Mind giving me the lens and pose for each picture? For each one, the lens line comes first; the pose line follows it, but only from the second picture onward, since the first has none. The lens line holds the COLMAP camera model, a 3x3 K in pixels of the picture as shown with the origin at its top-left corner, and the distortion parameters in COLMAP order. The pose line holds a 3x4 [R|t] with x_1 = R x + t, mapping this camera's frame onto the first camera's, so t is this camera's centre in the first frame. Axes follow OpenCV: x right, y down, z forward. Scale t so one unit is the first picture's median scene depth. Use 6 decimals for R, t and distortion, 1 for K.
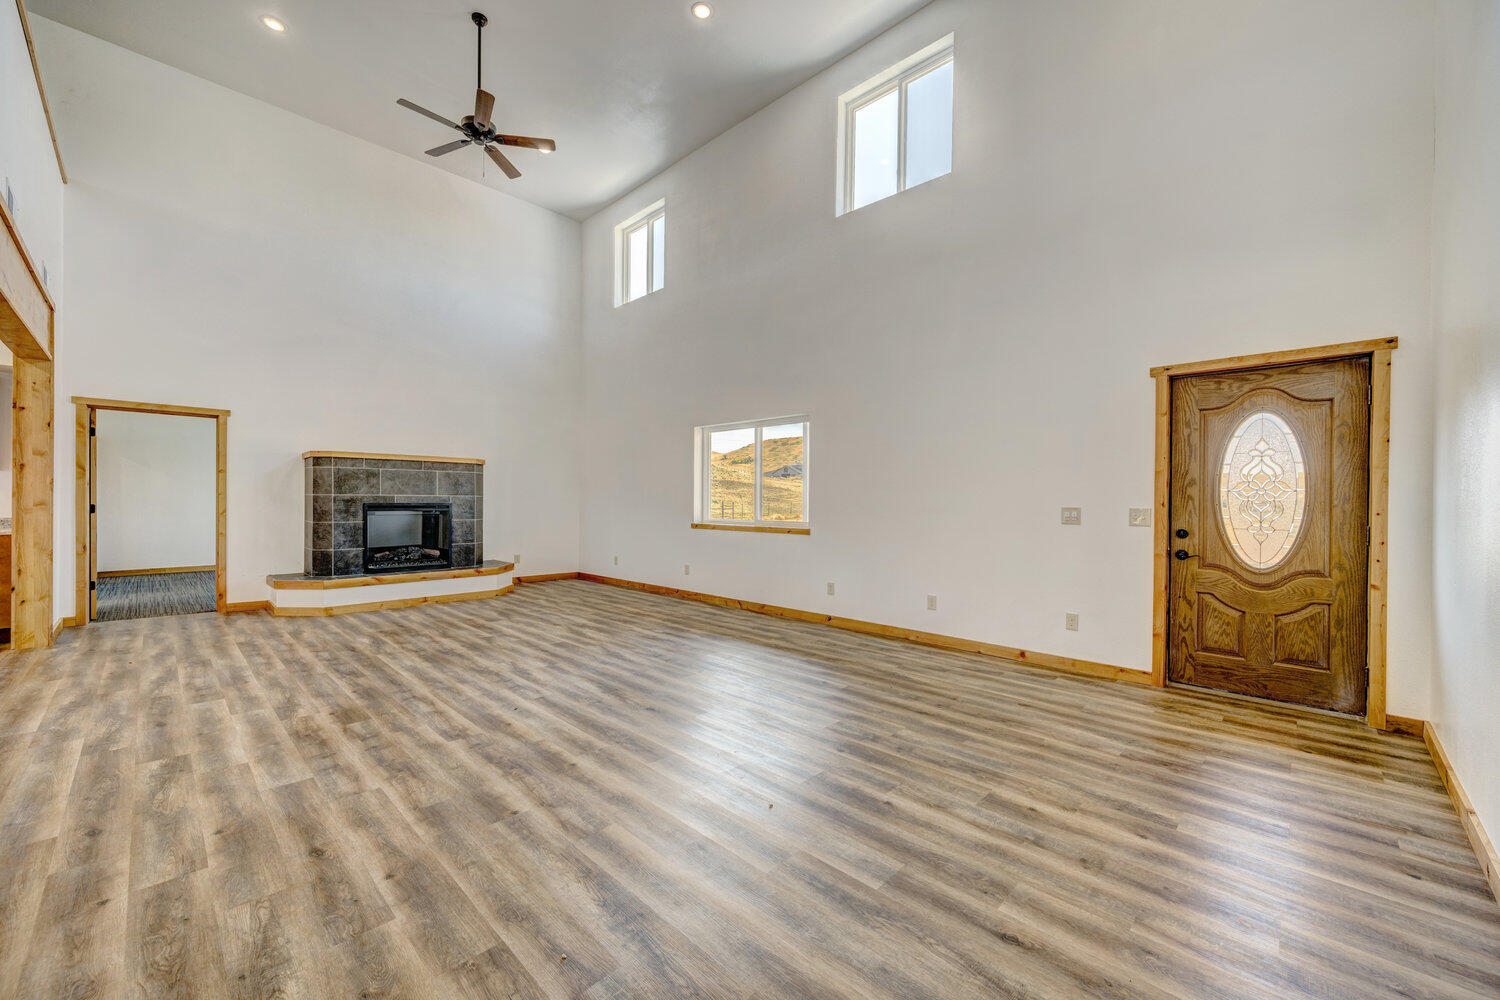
lens RADIAL K [[583.1, 0, 753.4], [0, 583.1, 503.0], [0, 0, 1]] dist [-0.001640, -0.000475]
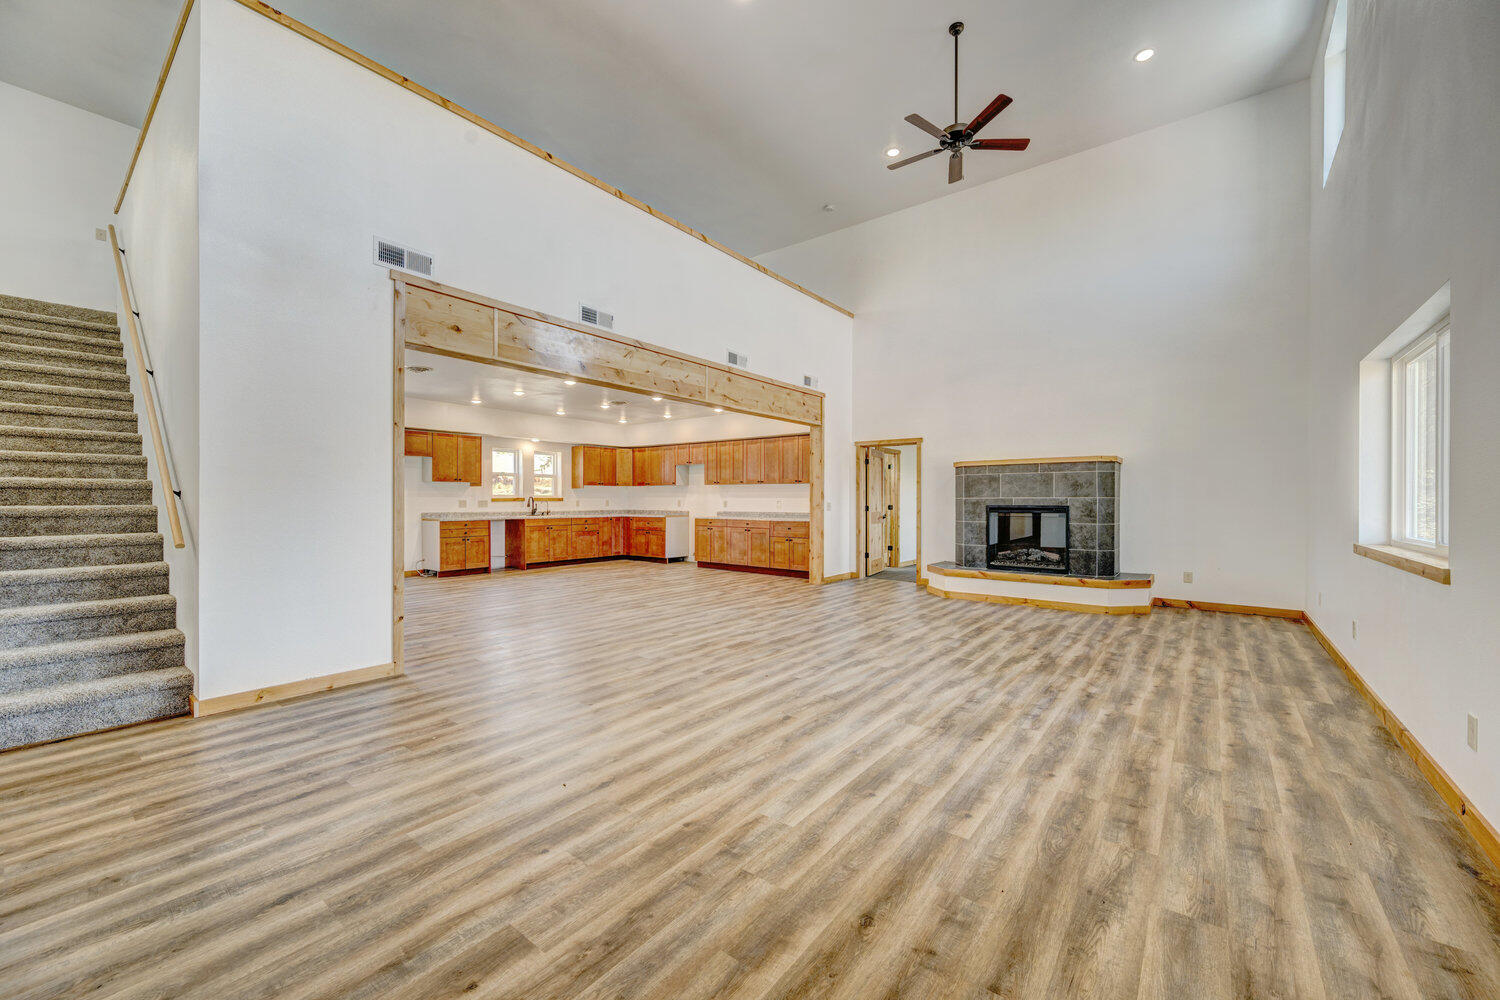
lens RADIAL K [[583.1, 0, 753.4], [0, 583.1, 503.8], [0, 0, 1]] dist [-0.001640, -0.000475]
pose [[0.102624, -0.001928, -0.994718, 0.565846], [-0.003315, 0.999992, -0.002281, 0.001996], [0.994715, 0.003531, 0.102617, 0.615913]]
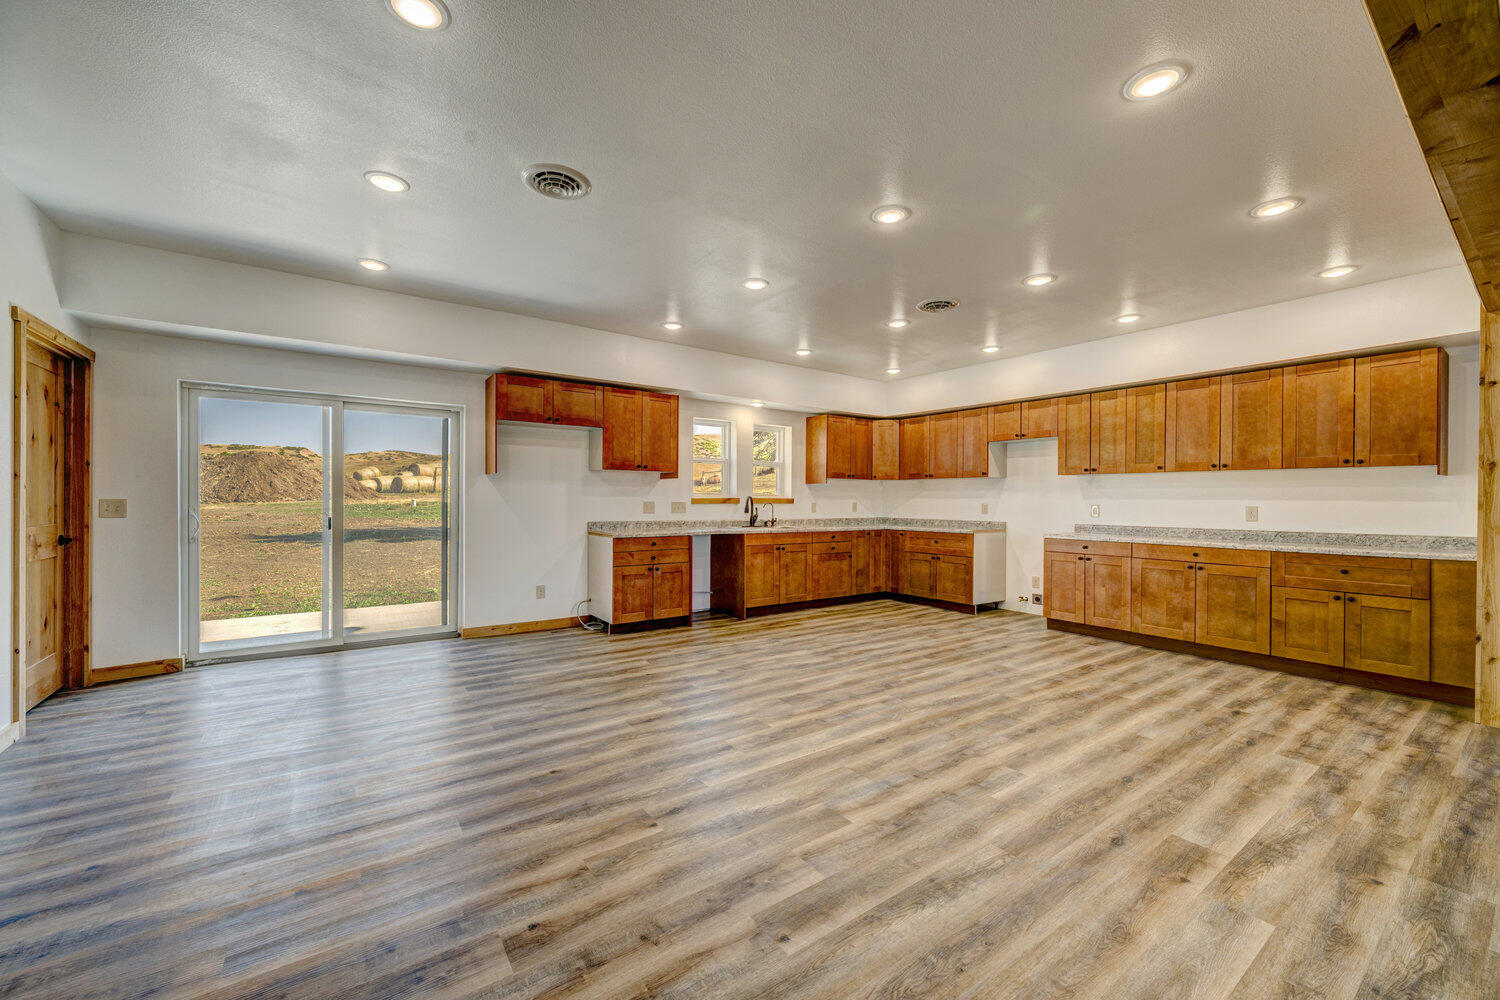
lens RADIAL K [[583.1, 0, 752.7], [0, 583.1, 504.8], [0, 0, 1]] dist [-0.001640, -0.000475]
pose [[-0.180633, -0.003565, -0.983544, -0.405232], [-0.010760, 0.999941, -0.001649, -0.005168], [0.983492, 0.010286, -0.180661, 0.247173]]
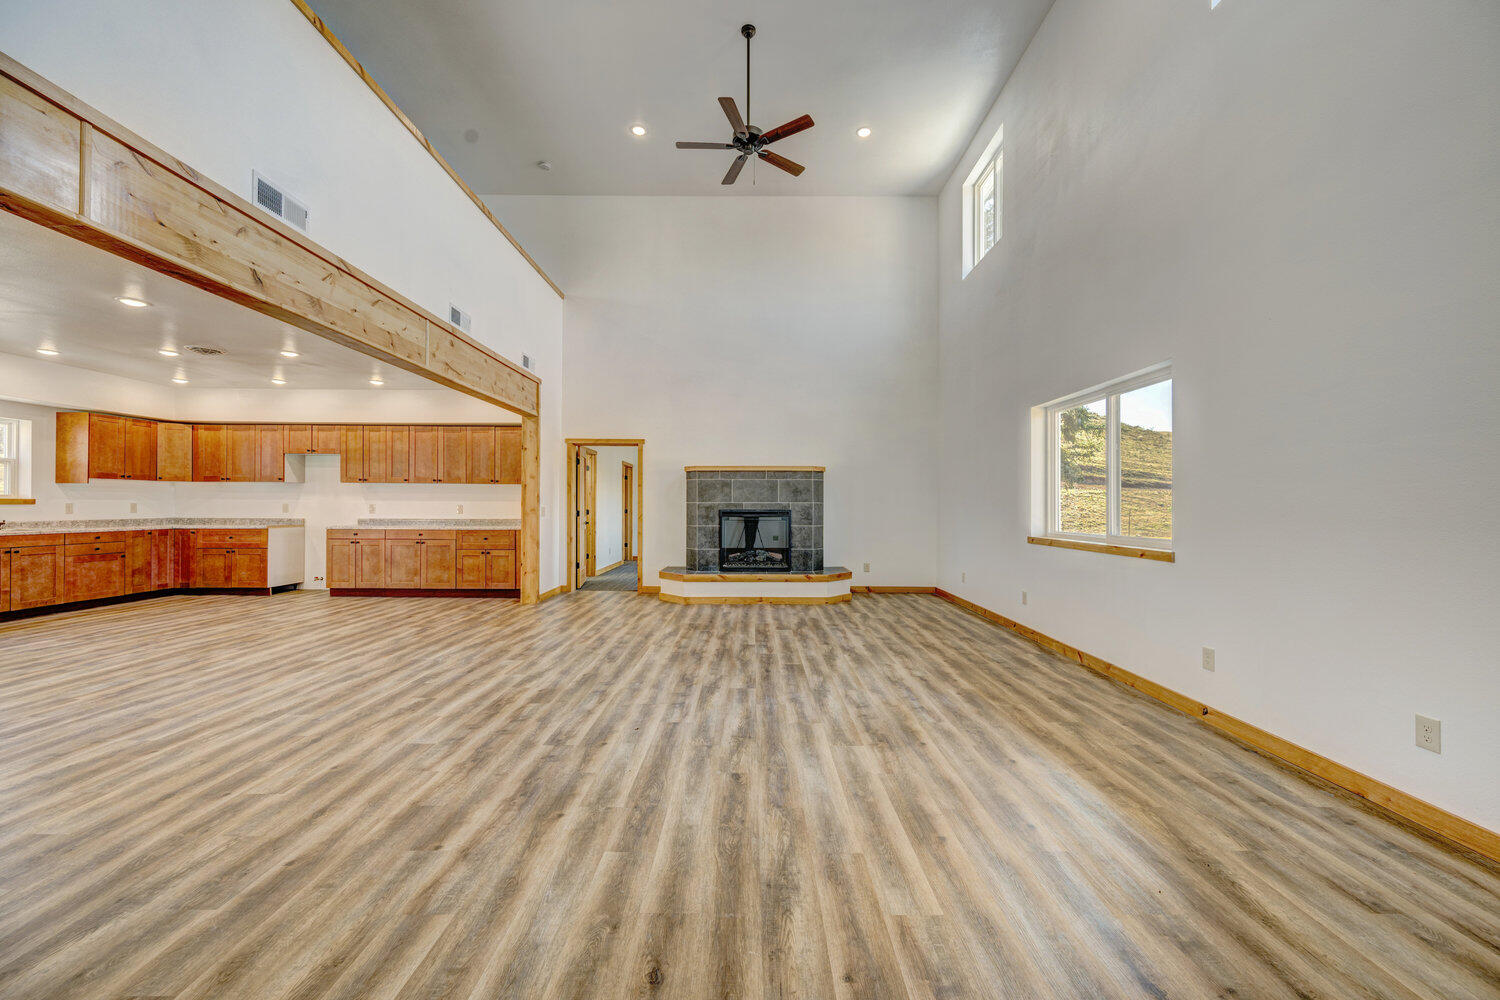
lens RADIAL K [[583.1, 0, 752.9], [0, 583.1, 503.6], [0, 0, 1]] dist [-0.001640, -0.000475]
pose [[0.695023, -0.007663, -0.718947, 0.288579], [-0.000161, 0.999942, -0.010813, 0.000975], [0.718987, 0.007631, 0.694981, 0.348230]]
